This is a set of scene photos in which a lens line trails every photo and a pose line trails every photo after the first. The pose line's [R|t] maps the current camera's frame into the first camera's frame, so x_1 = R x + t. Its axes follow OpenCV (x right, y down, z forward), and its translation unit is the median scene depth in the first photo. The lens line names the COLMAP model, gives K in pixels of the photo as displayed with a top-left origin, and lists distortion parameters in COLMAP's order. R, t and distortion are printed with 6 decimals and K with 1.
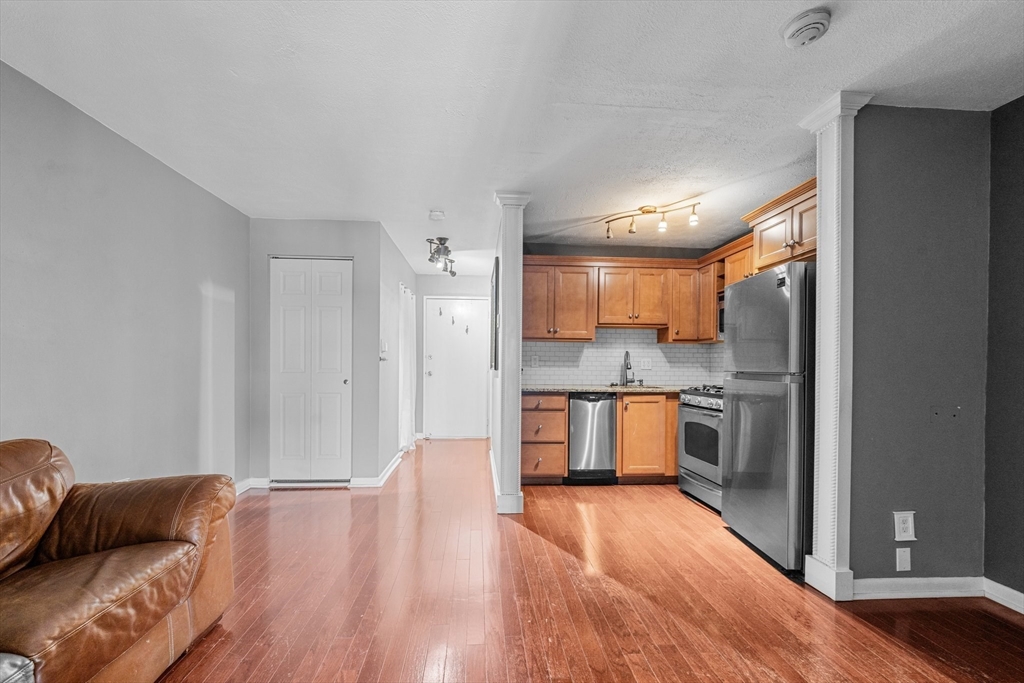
lens RADIAL K [[424.7, 0, 500.7], [0, 424.7, 367.4], [0, 0, 1]] dist [0.000300, 0.000094]
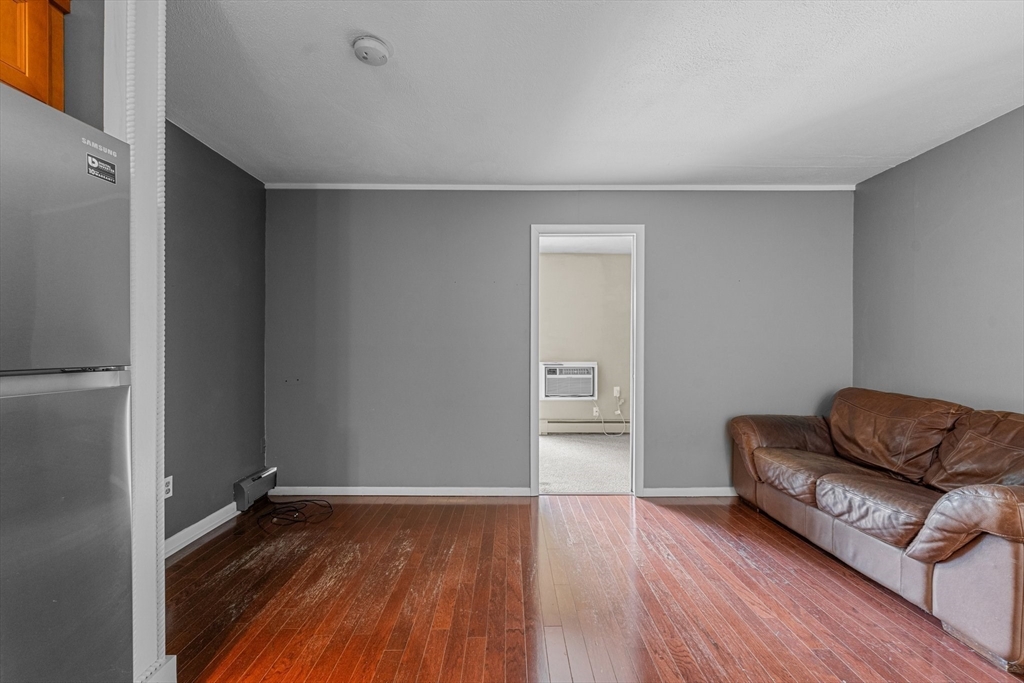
lens RADIAL K [[418.5, 0, 516.9], [0, 418.5, 347.3], [0, 0, 1]] dist [-0.000349, -0.000116]
pose [[-0.999296, -0.006443, 0.036960, 0.120680], [-0.006252, 0.999967, 0.005281, -0.008179], [-0.036992, 0.005046, -0.999303, 0.887638]]
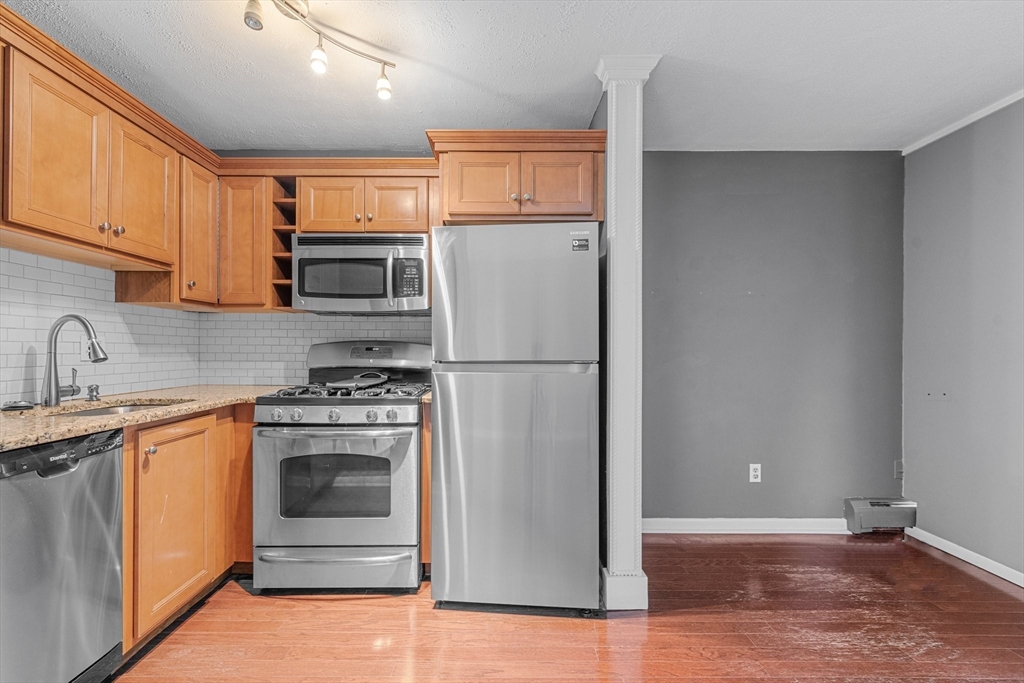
lens RADIAL K [[424.2, 0, 498.8], [0, 424.2, 348.8], [0, 0, 1]] dist [-0.000506, -0.000100]
pose [[0.052766, -0.003659, 0.998600, -0.075782], [0.004408, 0.999984, 0.003431, -0.008350], [-0.998597, 0.004221, 0.052781, 0.685676]]
